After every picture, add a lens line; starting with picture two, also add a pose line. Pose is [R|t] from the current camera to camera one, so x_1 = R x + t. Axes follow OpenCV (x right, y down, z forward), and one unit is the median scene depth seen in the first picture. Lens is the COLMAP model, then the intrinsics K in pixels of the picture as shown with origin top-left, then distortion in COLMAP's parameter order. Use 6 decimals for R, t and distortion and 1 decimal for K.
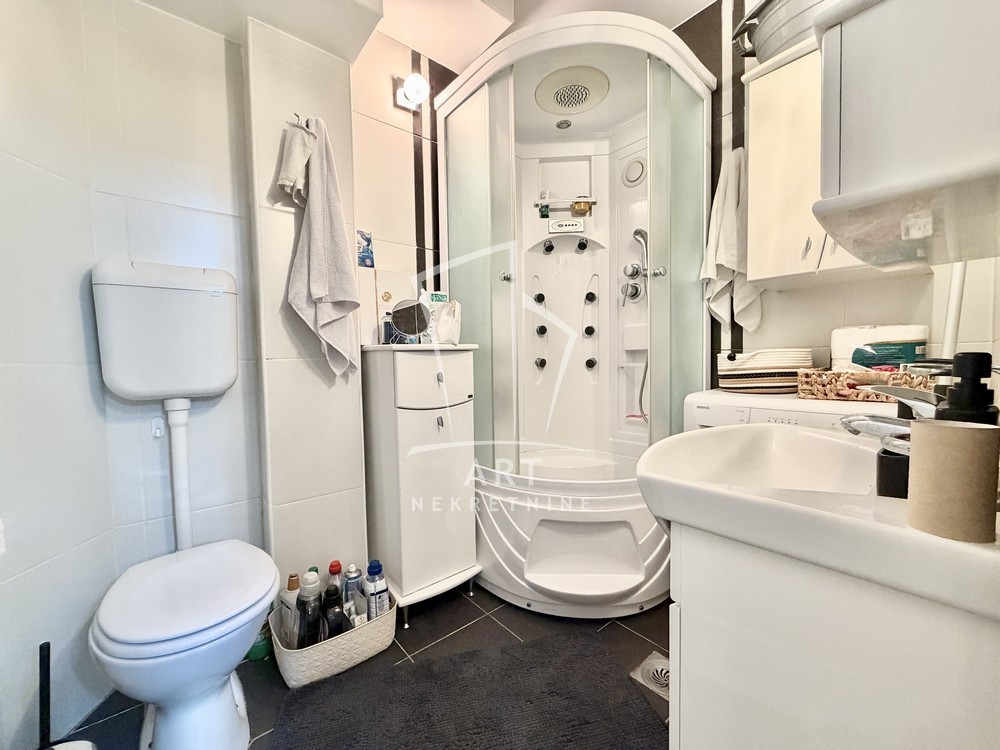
lens RADIAL K [[395.7, 0, 497.4], [0, 395.7, 375.4], [0, 0, 1]] dist [-0.002138, -0.000695]
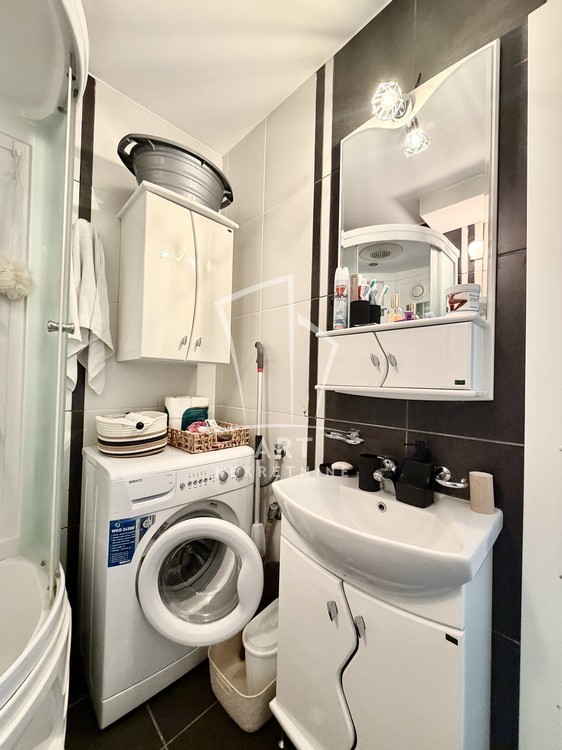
lens RADIAL K [[296.8, 0, 283.7], [0, 296.8, 378.5], [0, 0, 1]] dist [-0.002138, -0.000695]
pose [[-0.085038, 0.034073, 0.995795, -0.245504], [0.020106, 0.999270, -0.032475, -0.135246], [-0.996175, 0.017260, -0.085661, 0.642923]]
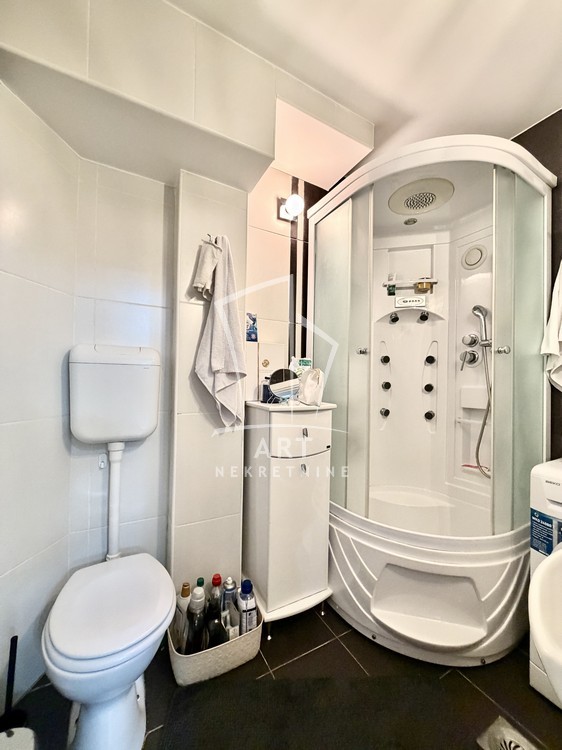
lens RADIAL K [[296.8, 0, 283.2], [0, 296.8, 377.3], [0, 0, 1]] dist [-0.002138, -0.000695]
pose [[0.981911, 0.034108, -0.186244, -0.046767], [-0.044688, 0.997599, -0.052903, -0.118481], [0.183993, 0.060269, 0.981078, 0.069143]]
